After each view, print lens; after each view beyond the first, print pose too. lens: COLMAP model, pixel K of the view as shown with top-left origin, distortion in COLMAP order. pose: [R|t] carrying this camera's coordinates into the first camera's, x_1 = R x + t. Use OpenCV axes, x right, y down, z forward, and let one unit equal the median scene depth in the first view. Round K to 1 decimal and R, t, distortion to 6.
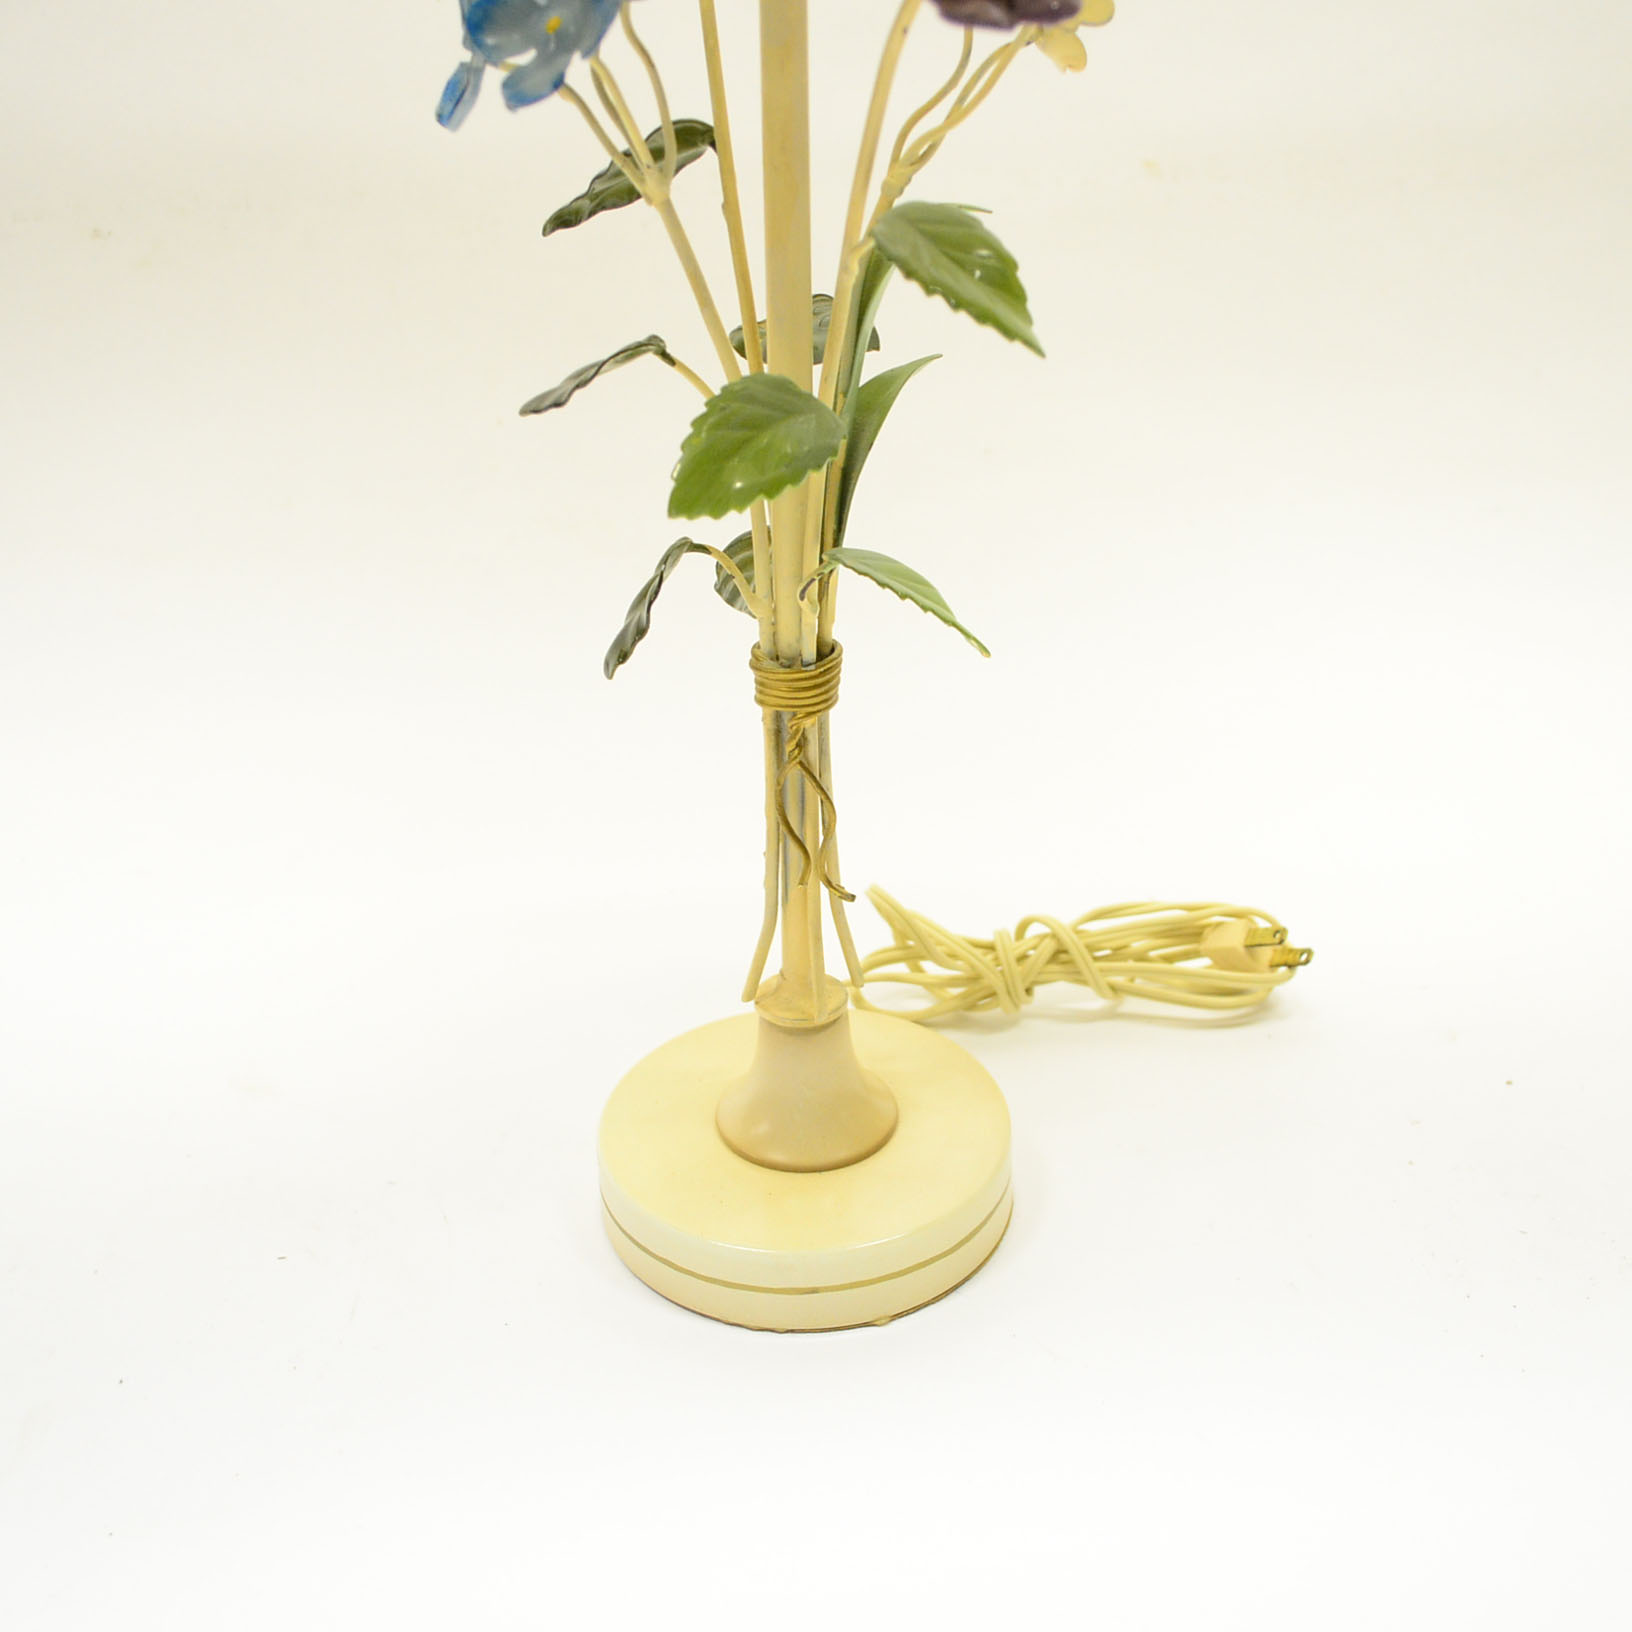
lens RADIAL K [[1838.3, 0, 816.0], [0, 1838.3, 816.0], [0, 0, 1]] dist [-0.026178, -0.025526]
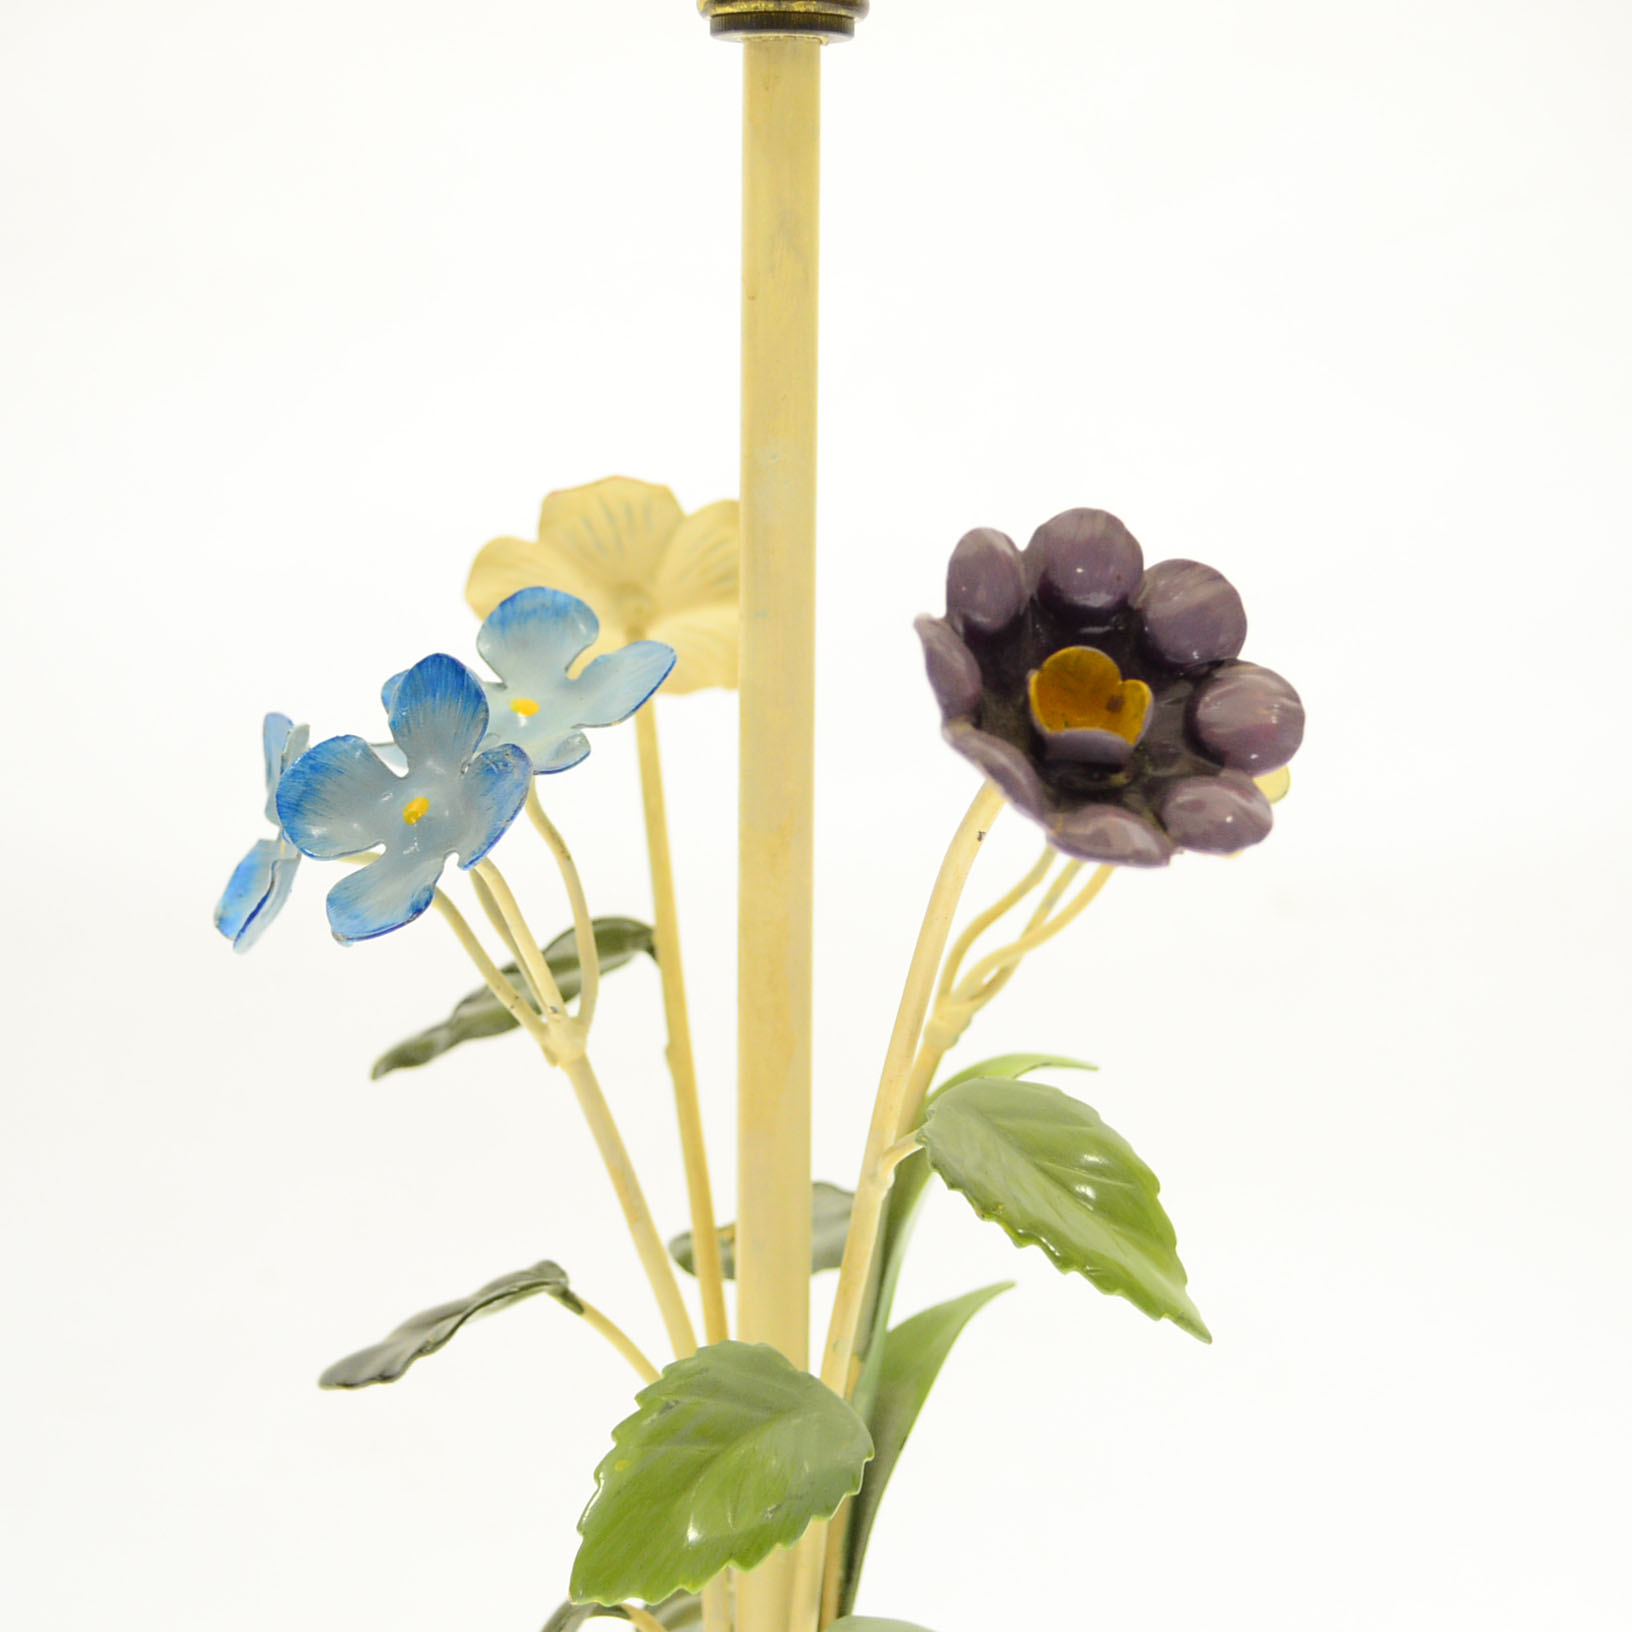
lens RADIAL K [[2731.6, 0, 816.0], [0, 2731.6, 816.0], [0, 0, 1]] dist [-0.000499, 0.036065]
pose [[0.999265, 0.014088, 0.035648, -0.034638], [-0.002131, 0.948980, -0.315329, -0.117257], [-0.038271, 0.315021, 0.948313, 0.091398]]
